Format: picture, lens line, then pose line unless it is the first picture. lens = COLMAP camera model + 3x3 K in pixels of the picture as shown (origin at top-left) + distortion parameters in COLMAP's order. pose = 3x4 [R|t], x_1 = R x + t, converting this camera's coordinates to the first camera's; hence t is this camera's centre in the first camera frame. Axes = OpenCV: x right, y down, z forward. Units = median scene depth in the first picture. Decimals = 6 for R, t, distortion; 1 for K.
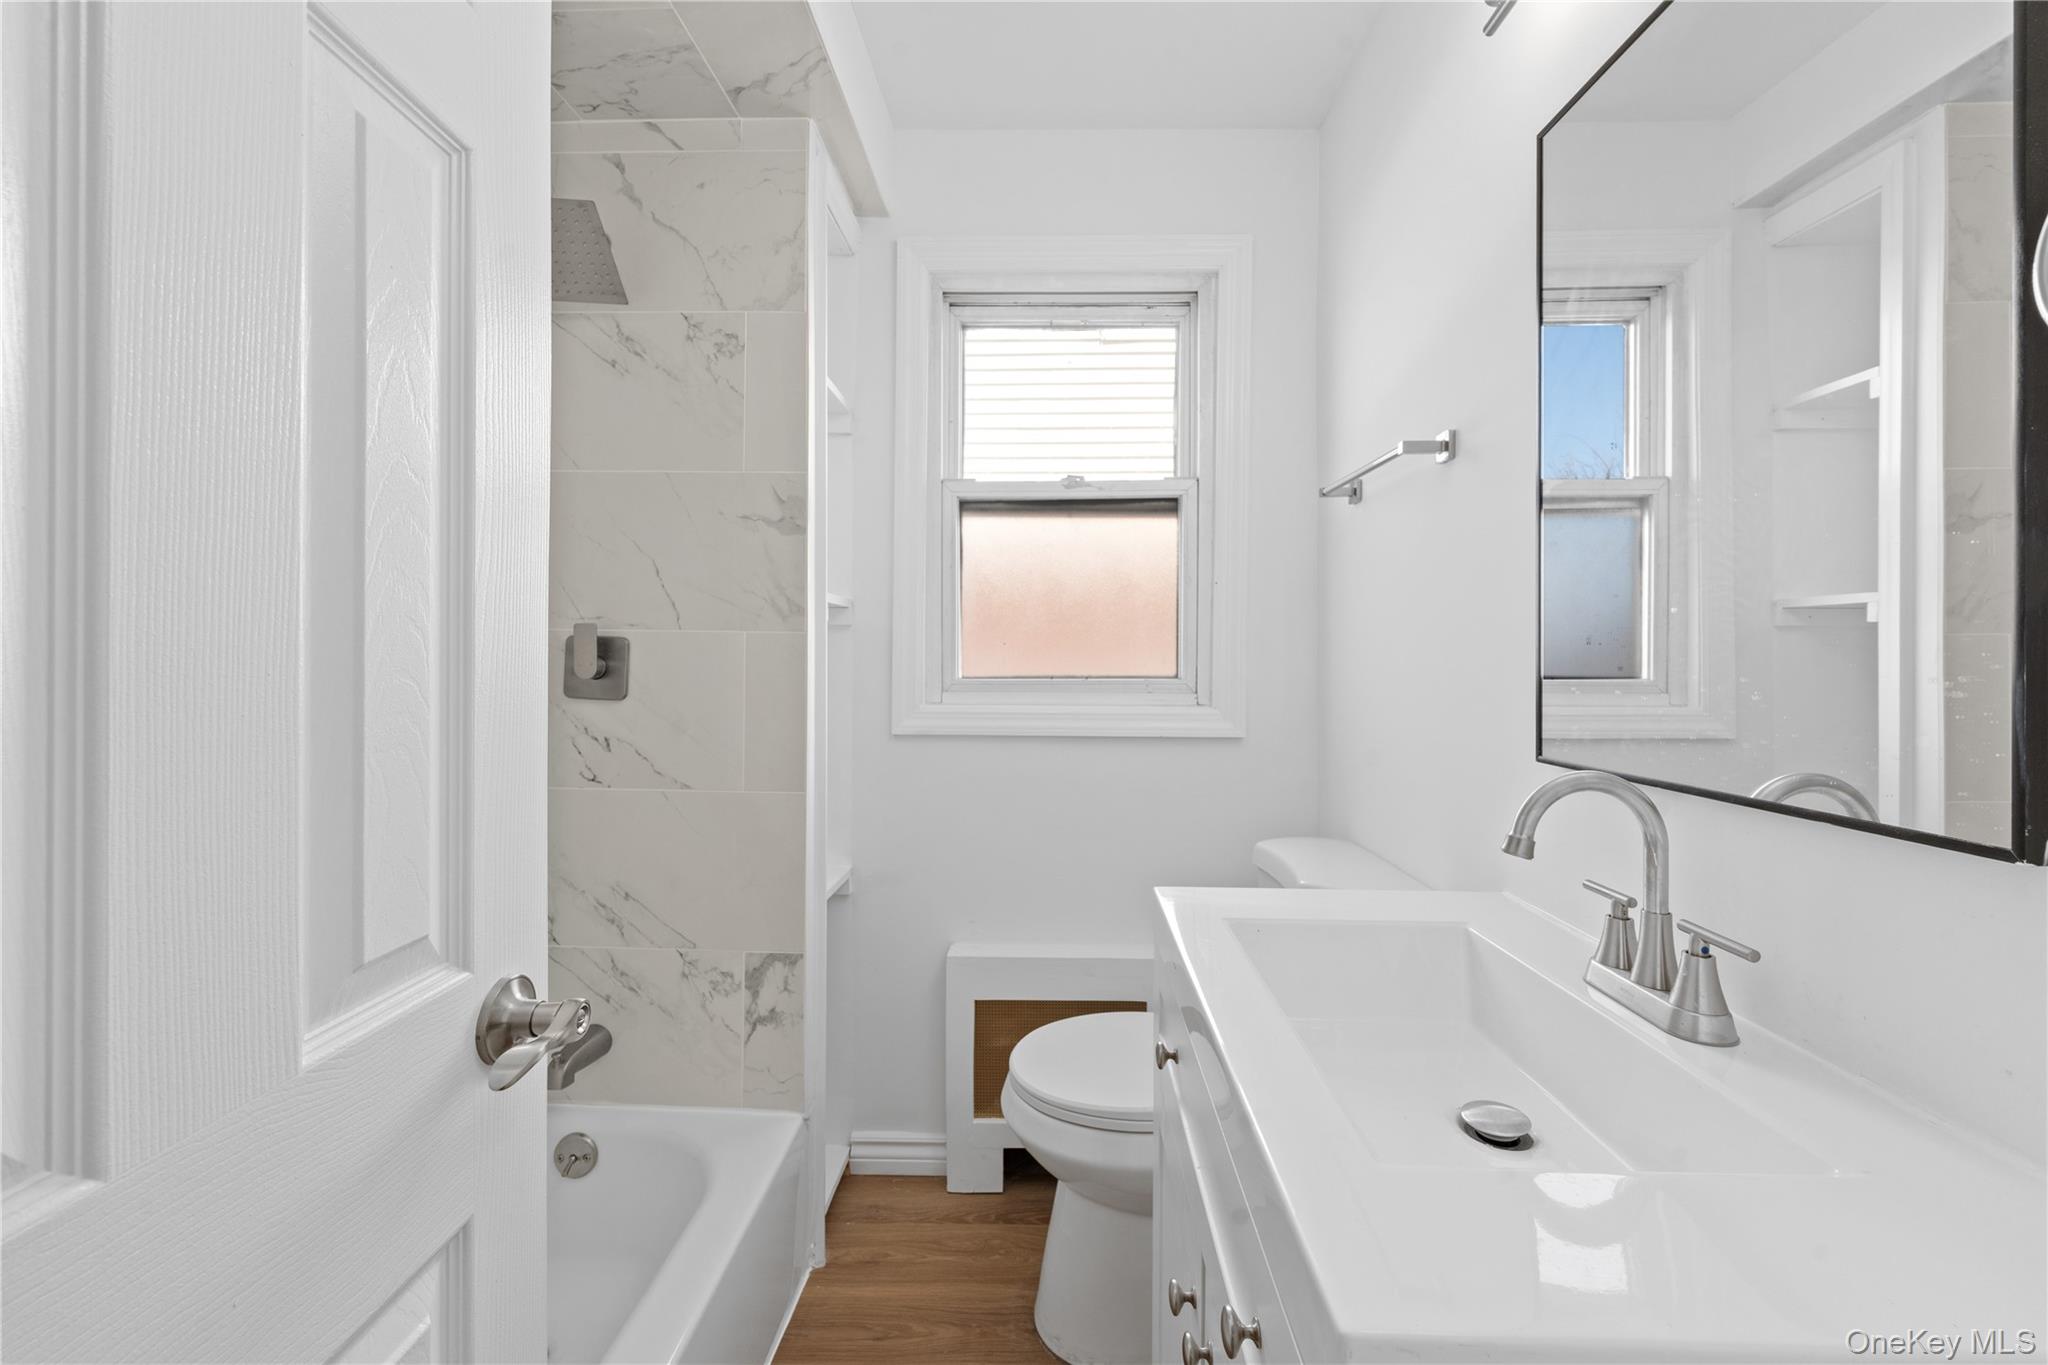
lens RADIAL K [[832.4, 0, 1016.2], [0, 832.4, 686.2], [0, 0, 1]] dist [0.001520, -0.000304]
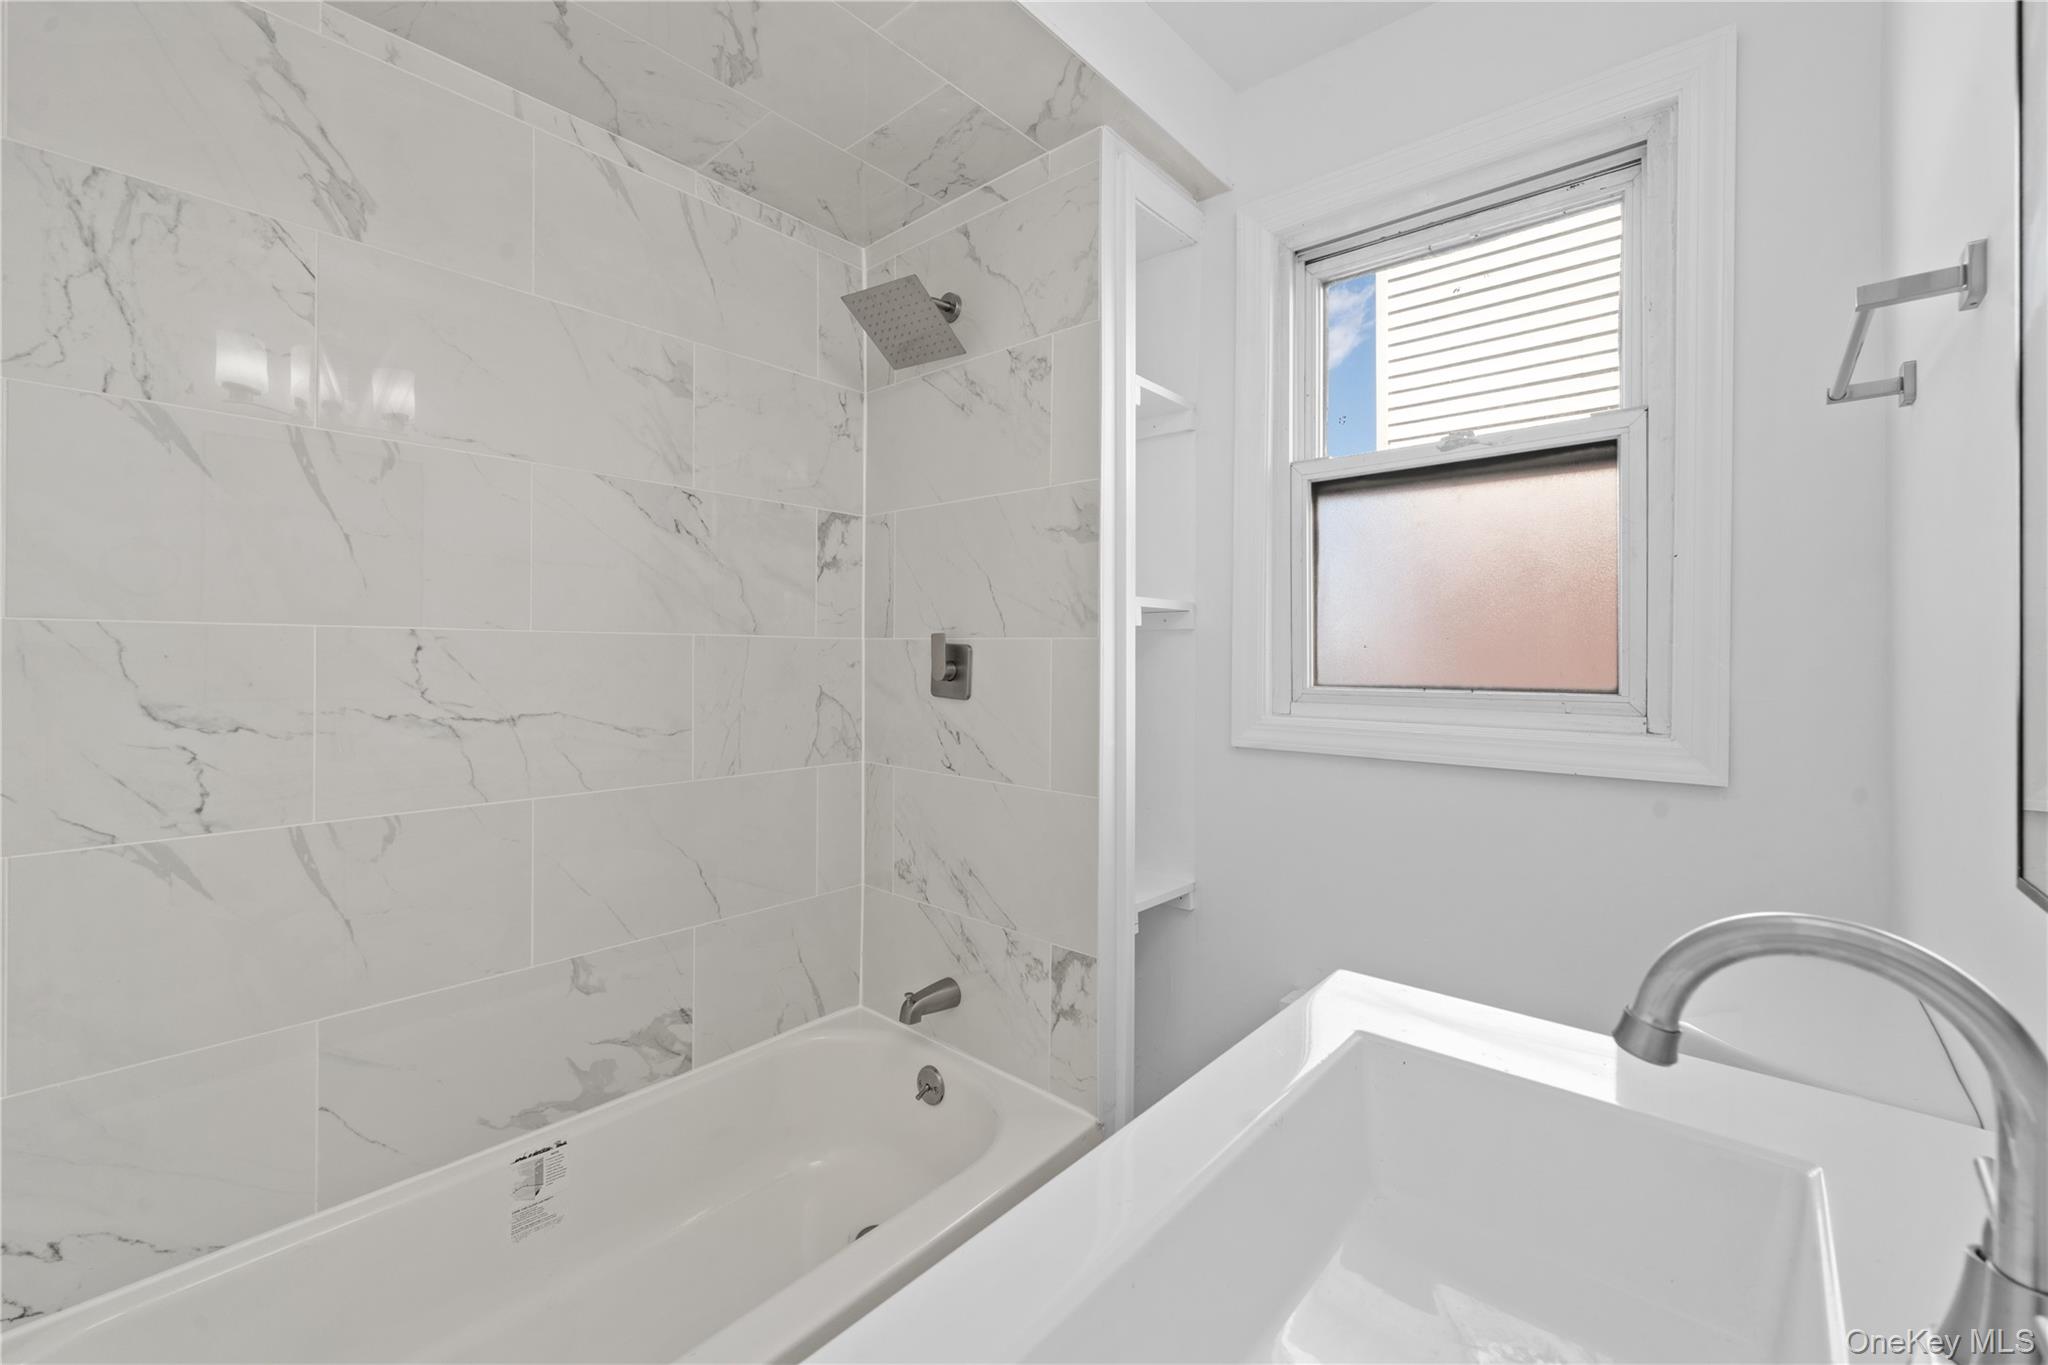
lens RADIAL K [[828.2, 0, 1024.0], [0, 828.2, 682.5], [0, 0, 1]] dist [-0.000164, -0.000168]
pose [[0.777138, 0.019142, -0.629040, 0.296015], [-0.023762, 0.999717, 0.001065, -0.009885], [0.628882, 0.014120, 0.777373, 0.163118]]
